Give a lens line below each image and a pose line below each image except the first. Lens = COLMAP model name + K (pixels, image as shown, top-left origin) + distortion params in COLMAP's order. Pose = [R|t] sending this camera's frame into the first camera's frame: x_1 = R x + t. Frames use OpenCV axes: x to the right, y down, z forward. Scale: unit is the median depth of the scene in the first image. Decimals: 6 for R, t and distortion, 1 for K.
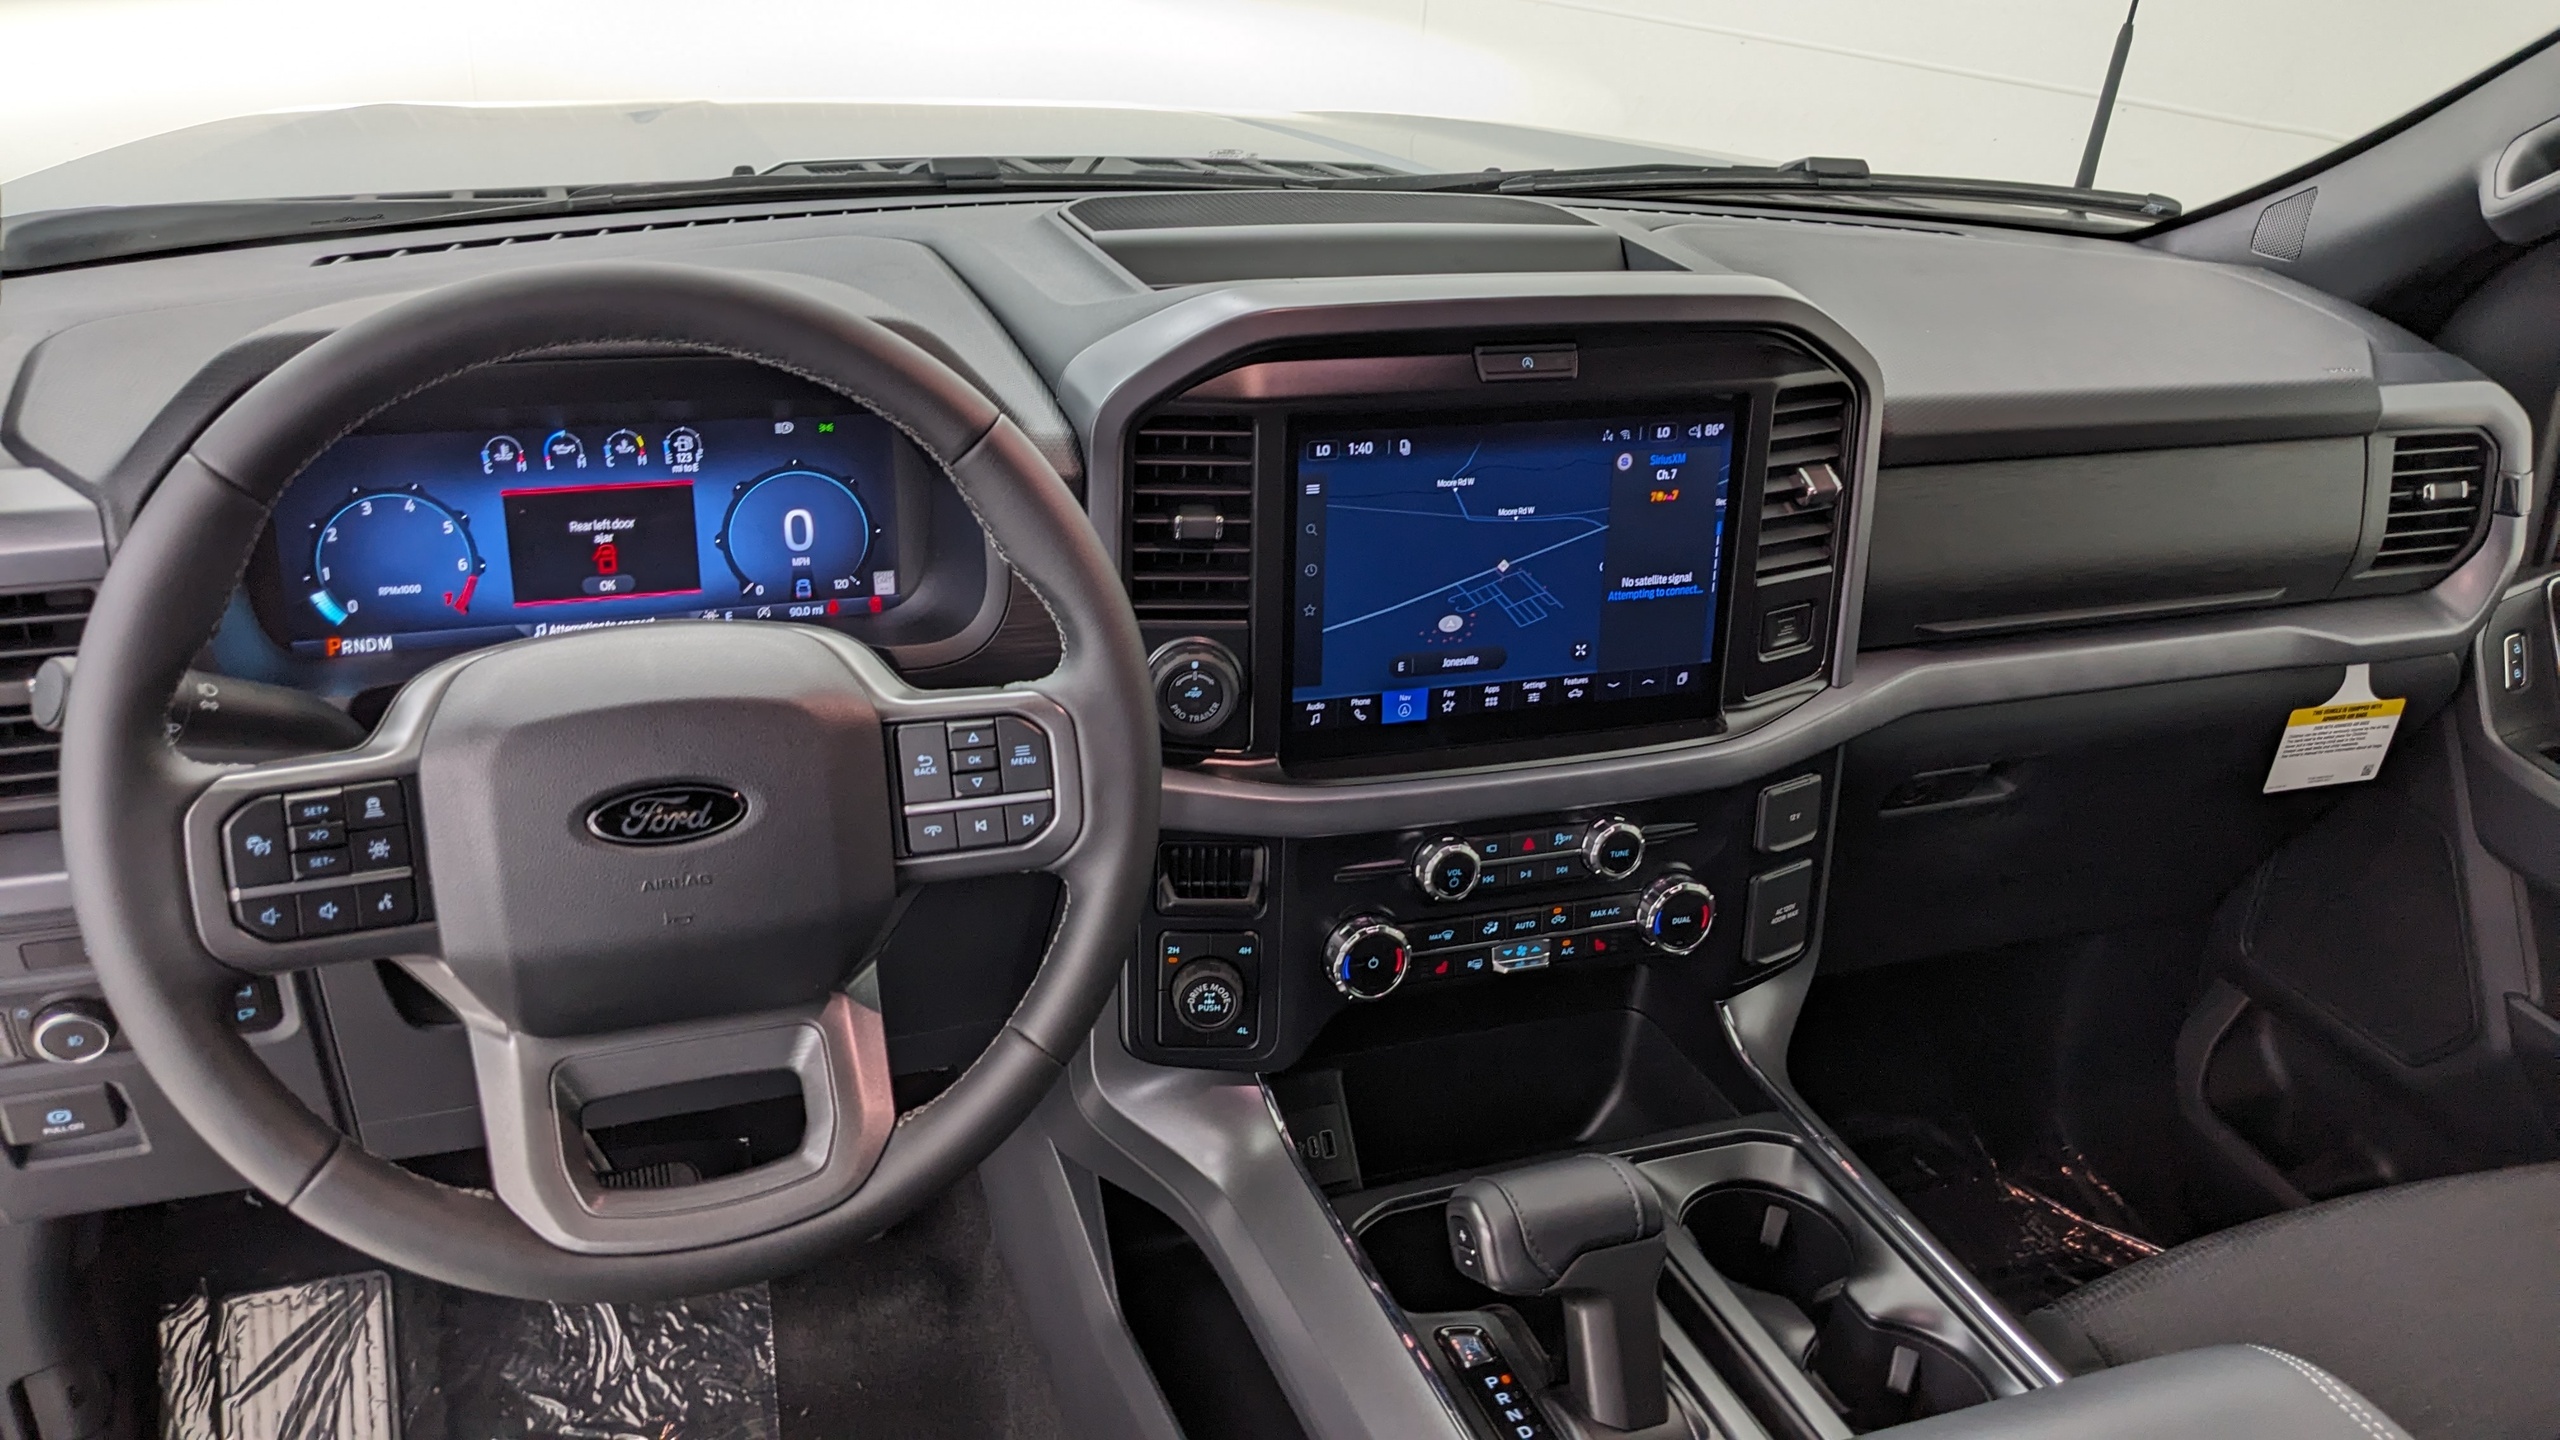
lens RADIAL K [[1988.8, 0, 1325.3], [0, 1988.8, 745.5], [0, 0, 1]] dist [0.023361, -0.056475]
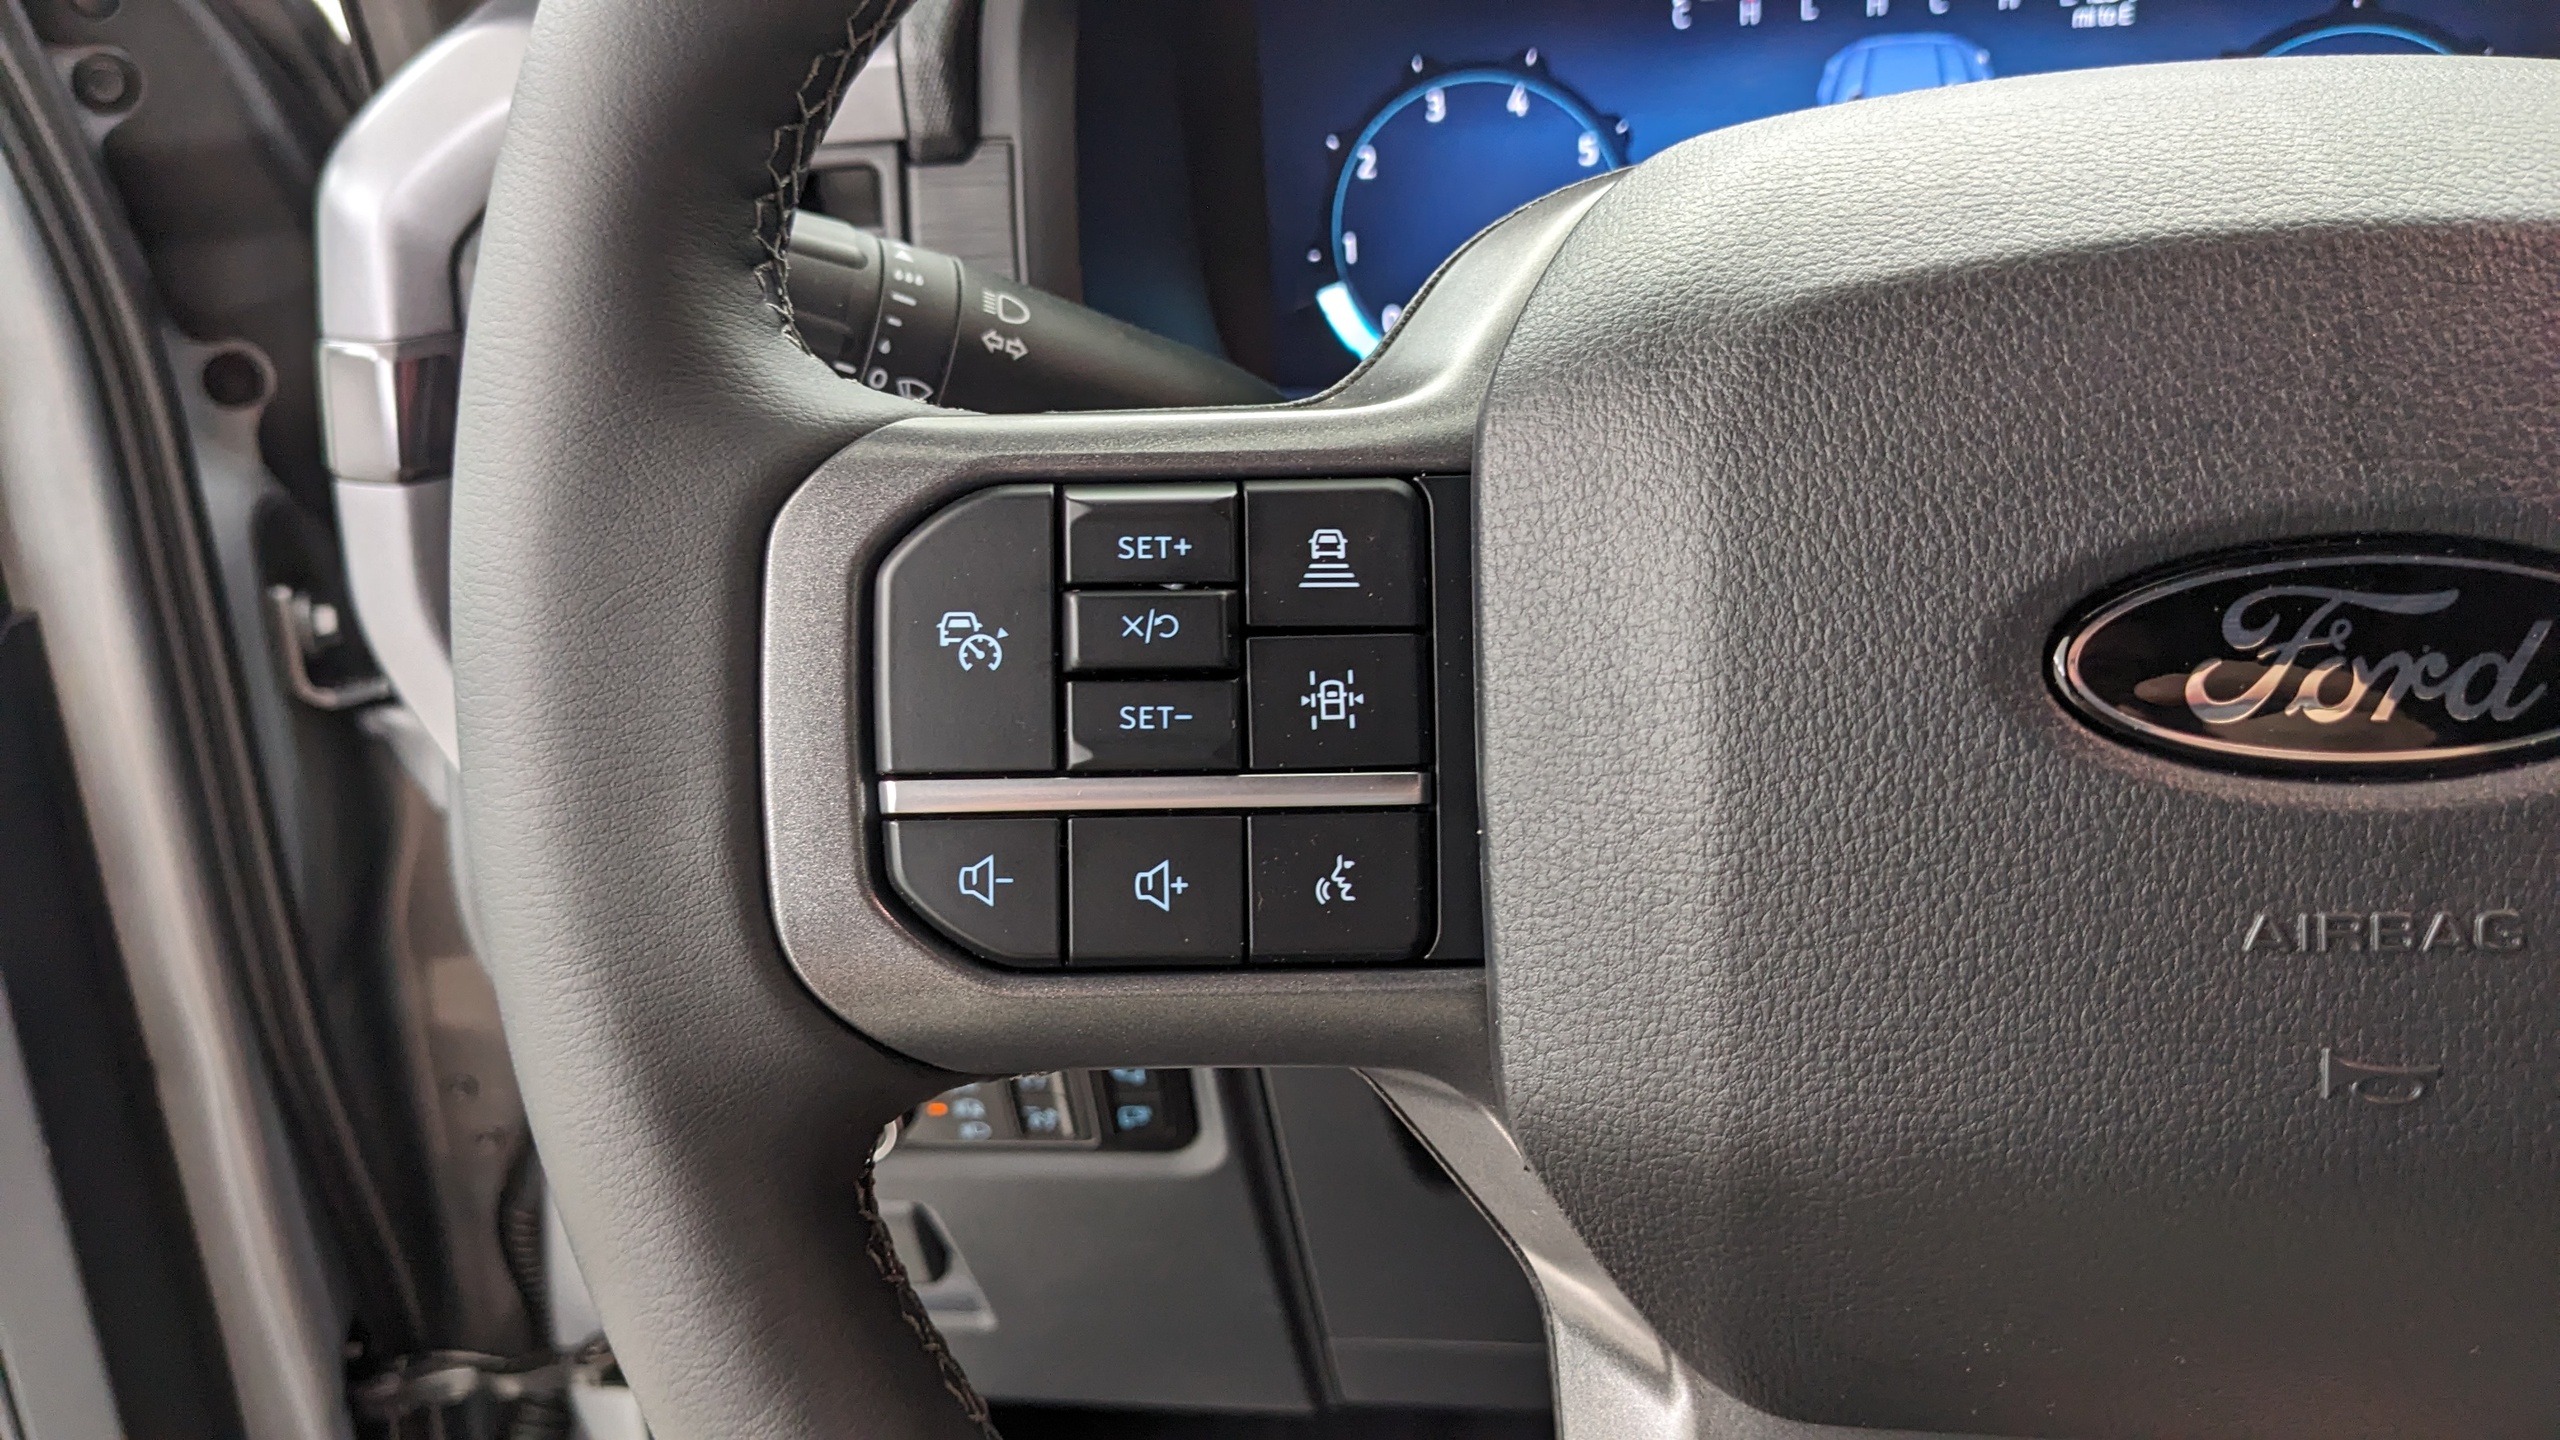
lens RADIAL K [[1988.8, 0, 1283.5], [0, 1988.8, 706.2], [0, 0, 1]] dist [0.023361, -0.056475]
pose [[0.857642, 0.055072, -0.511290, -0.249444], [-0.095301, 0.994048, -0.052788, 0.052360], [0.505340, 0.093999, 0.857785, 0.562082]]
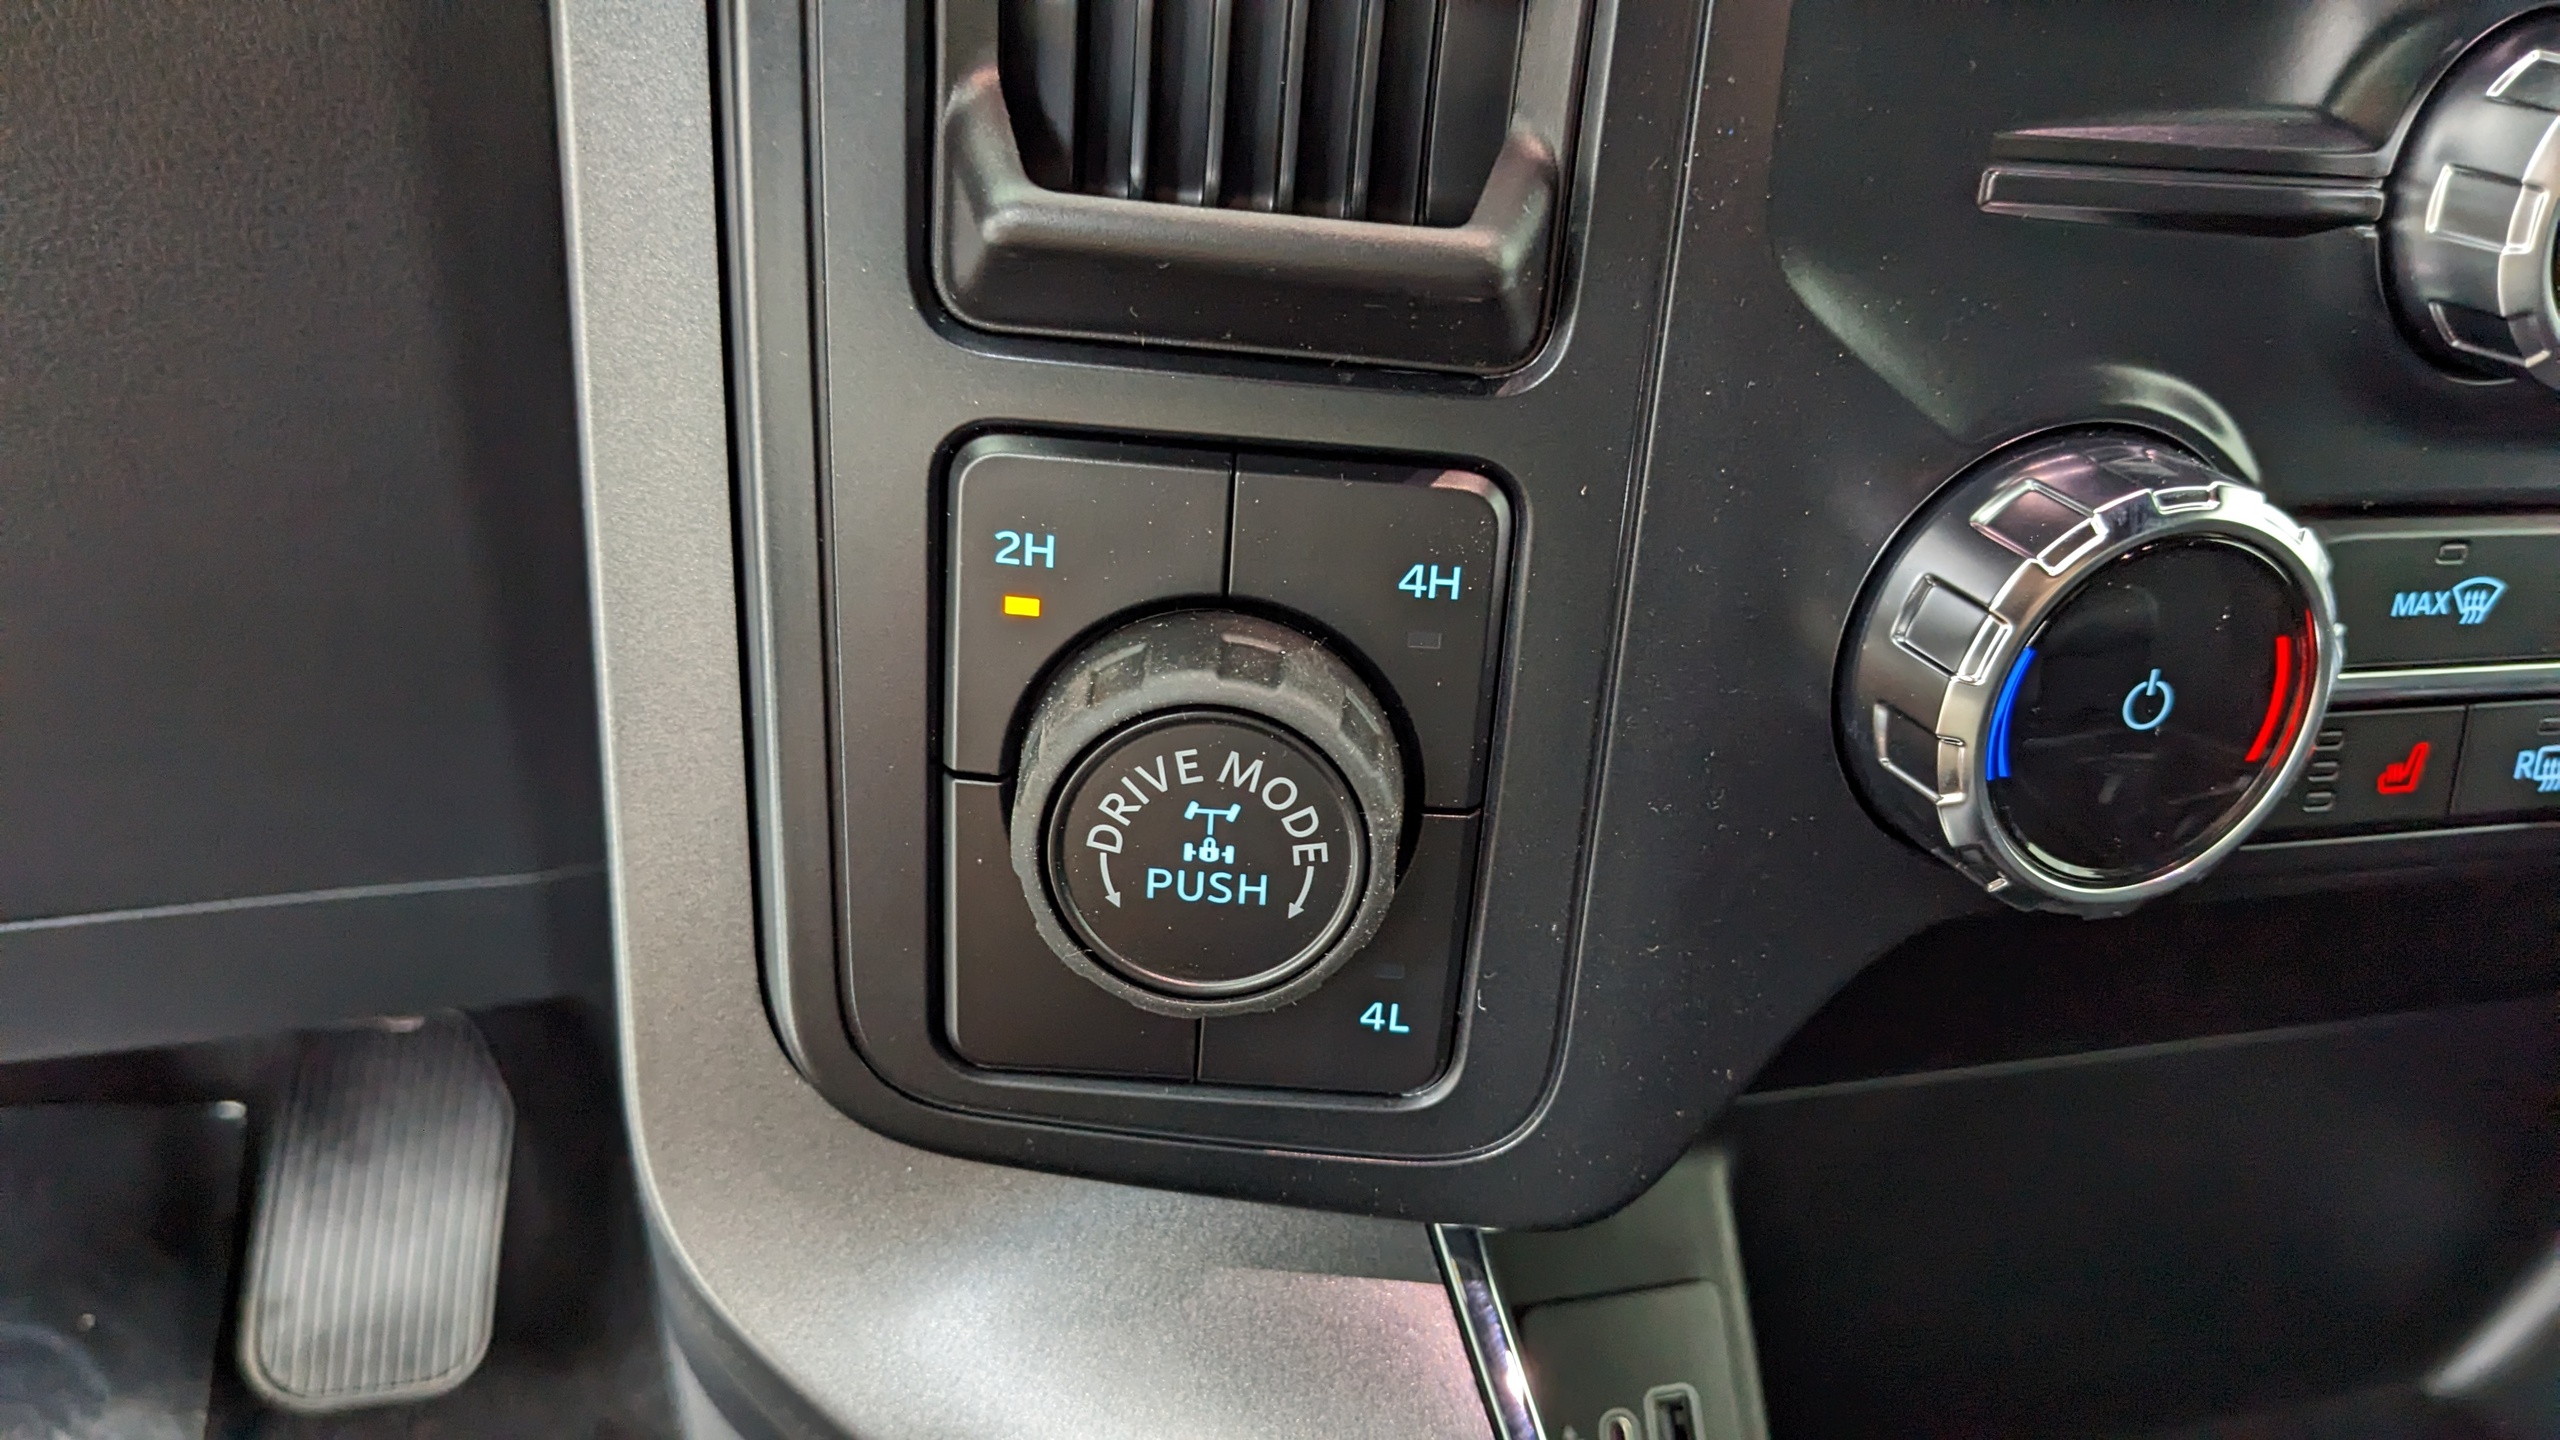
lens RADIAL K [[1988.8, 0, 1299.7], [0, 1988.8, 706.0], [0, 0, 1]] dist [0.023361, -0.056475]
pose [[0.995482, 0.062836, -0.071179, -0.042237], [-0.060294, 0.997483, 0.037315, 0.118182], [0.073344, -0.032855, 0.996765, 0.896708]]
